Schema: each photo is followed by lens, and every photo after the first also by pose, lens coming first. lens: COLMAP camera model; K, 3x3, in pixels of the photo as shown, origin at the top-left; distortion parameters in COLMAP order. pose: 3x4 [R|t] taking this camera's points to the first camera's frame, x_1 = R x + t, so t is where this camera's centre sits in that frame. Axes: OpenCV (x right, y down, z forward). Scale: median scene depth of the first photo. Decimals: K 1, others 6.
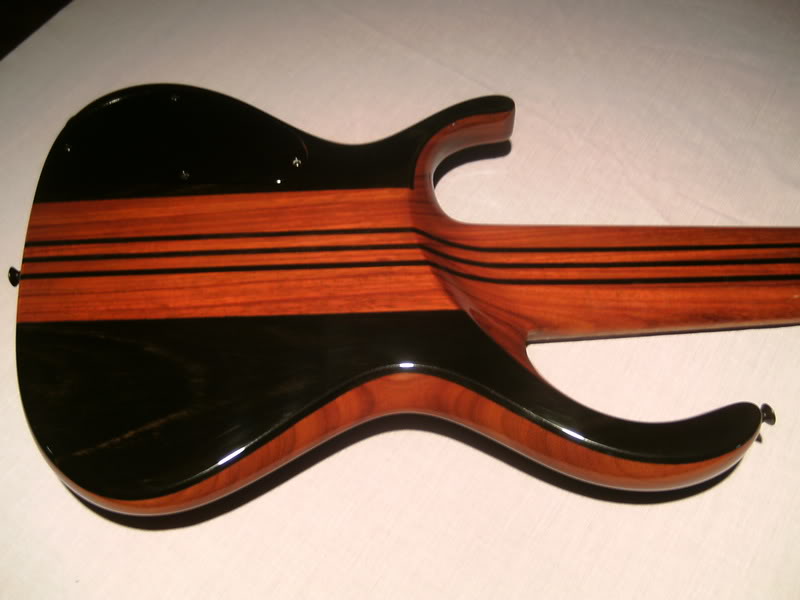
lens RADIAL K [[875.2, 0, 400.0], [0, 875.2, 300.0], [0, 0, 1]] dist [-0.187882, -0.003044]
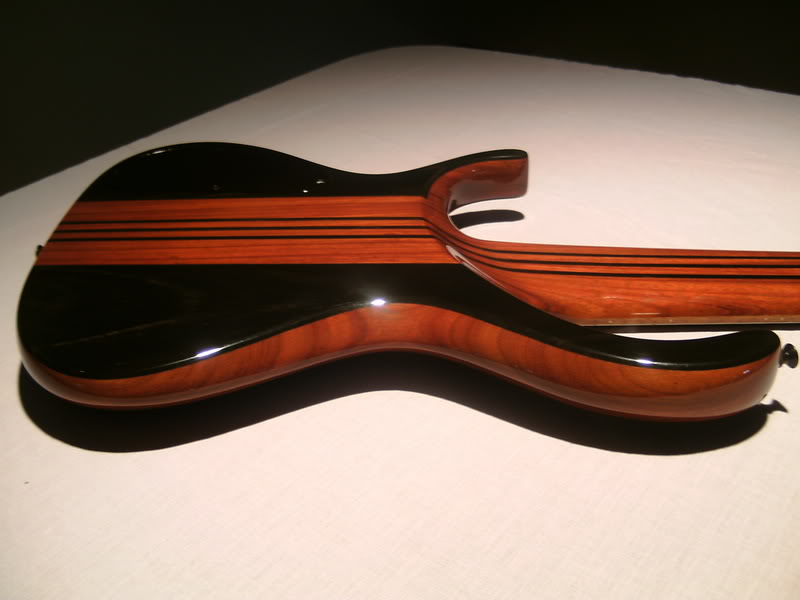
lens RADIAL K [[875.2, 0, 400.0], [0, 875.2, 300.0], [0, 0, 1]] dist [-0.187882, -0.003044]
pose [[0.995650, 0.028238, -0.088791, 0.086127], [-0.064649, 0.895617, -0.440103, 0.480937], [0.067095, 0.443928, 0.893547, 0.118651]]
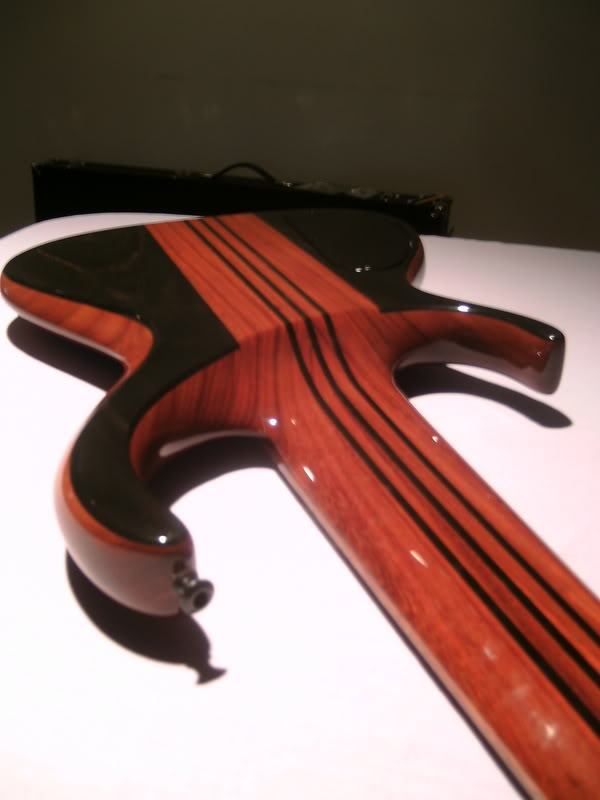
lens RADIAL K [[875.2, 0, 300.0], [0, 875.2, 400.0], [0, 0, 1]] dist [-0.187882, -0.003044]
pose [[0.307653, 0.409776, -0.858739, 0.856221], [-0.814590, 0.579839, -0.015146, 0.007211], [0.491724, 0.704180, 0.512189, 0.605548]]
